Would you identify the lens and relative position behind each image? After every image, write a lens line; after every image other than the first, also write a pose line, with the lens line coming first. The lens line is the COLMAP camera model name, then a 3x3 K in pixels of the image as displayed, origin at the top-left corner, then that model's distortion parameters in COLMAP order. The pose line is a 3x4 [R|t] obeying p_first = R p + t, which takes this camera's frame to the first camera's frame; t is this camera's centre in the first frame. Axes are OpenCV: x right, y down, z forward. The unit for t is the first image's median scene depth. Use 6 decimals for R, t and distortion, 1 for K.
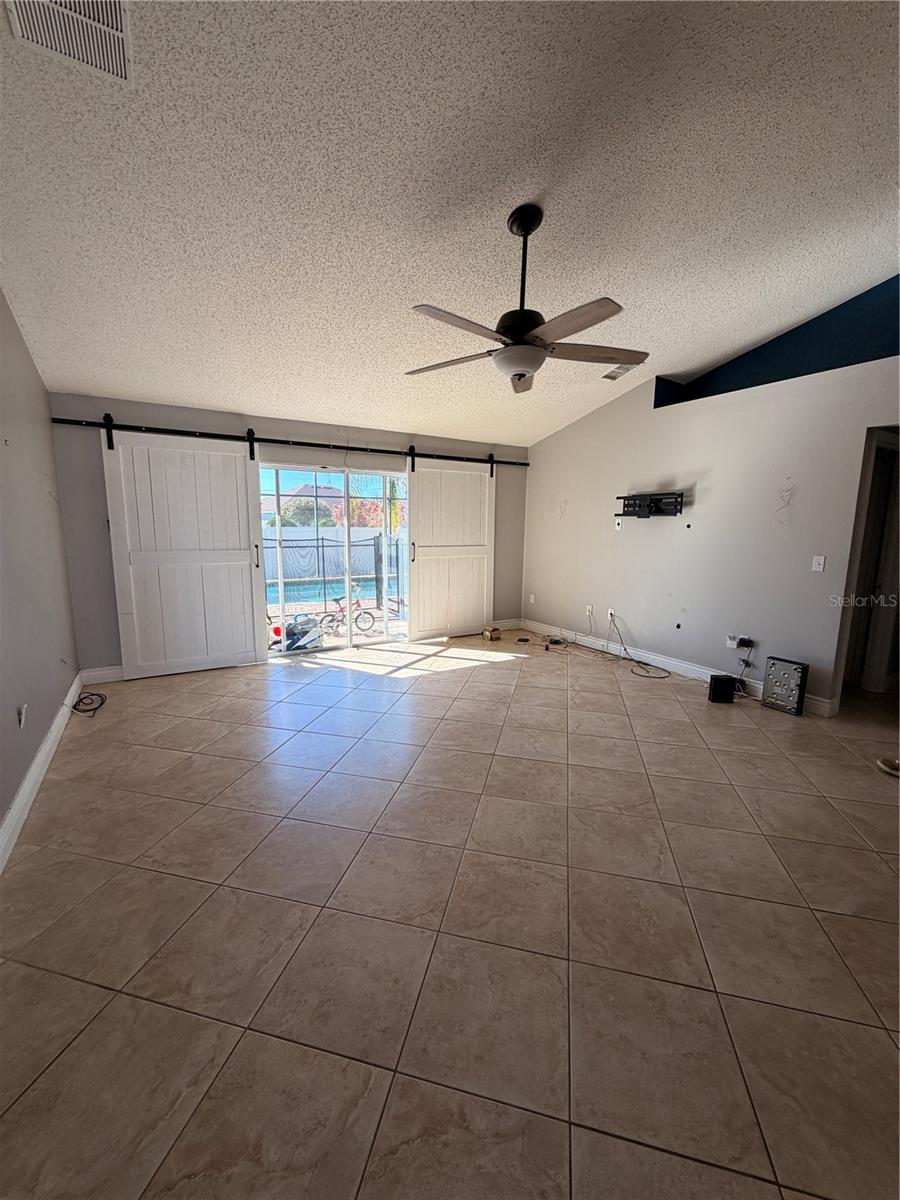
lens RADIAL K [[482.1, 0, 451.8], [0, 482.1, 600.6], [0, 0, 1]] dist [-0.000625, -0.000035]
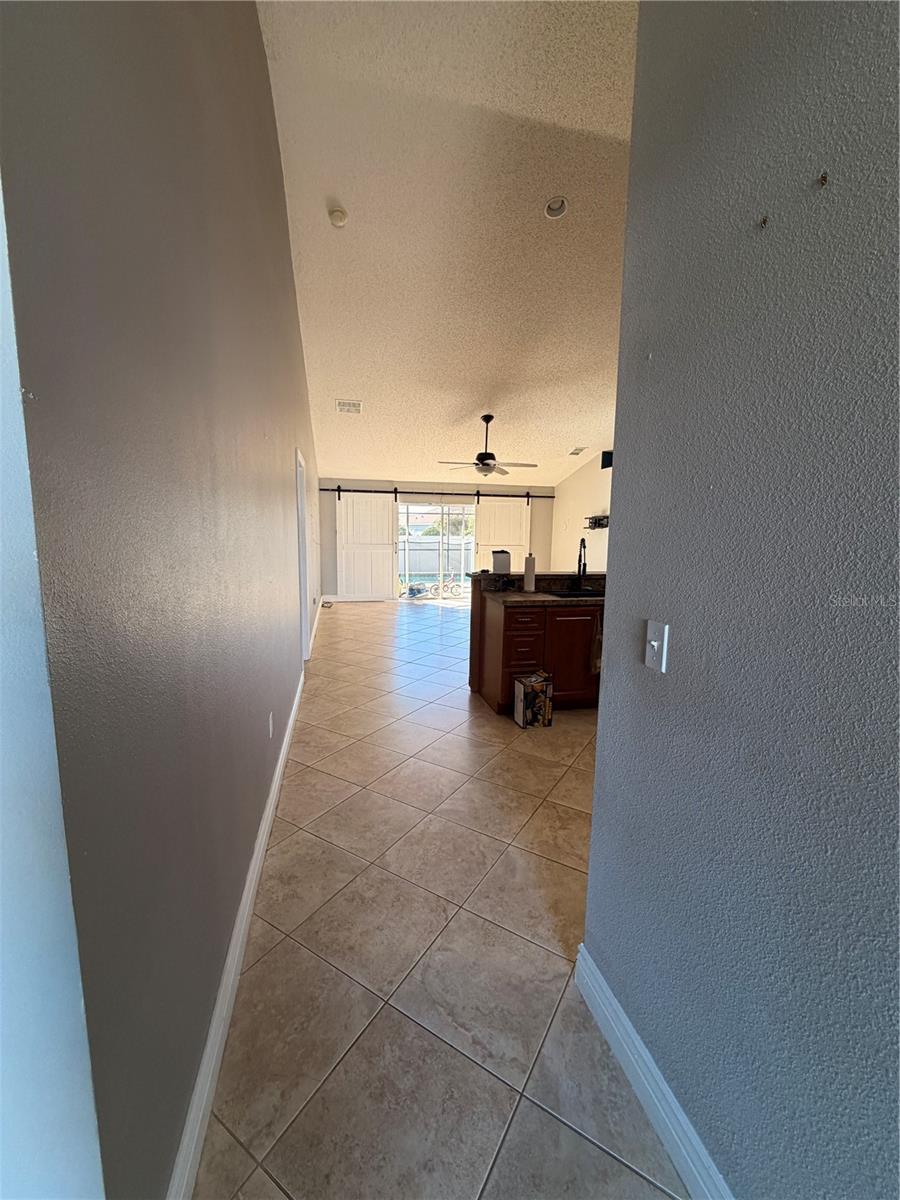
lens RADIAL K [[482.1, 0, 445.1], [0, 482.1, 598.7], [0, 0, 1]] dist [-0.000625, -0.000035]
pose [[0.945758, 0.049618, -0.321062, 0.407033], [-0.057902, 0.998189, -0.016301, 0.127952], [0.319672, 0.034007, 0.946918, -0.761267]]
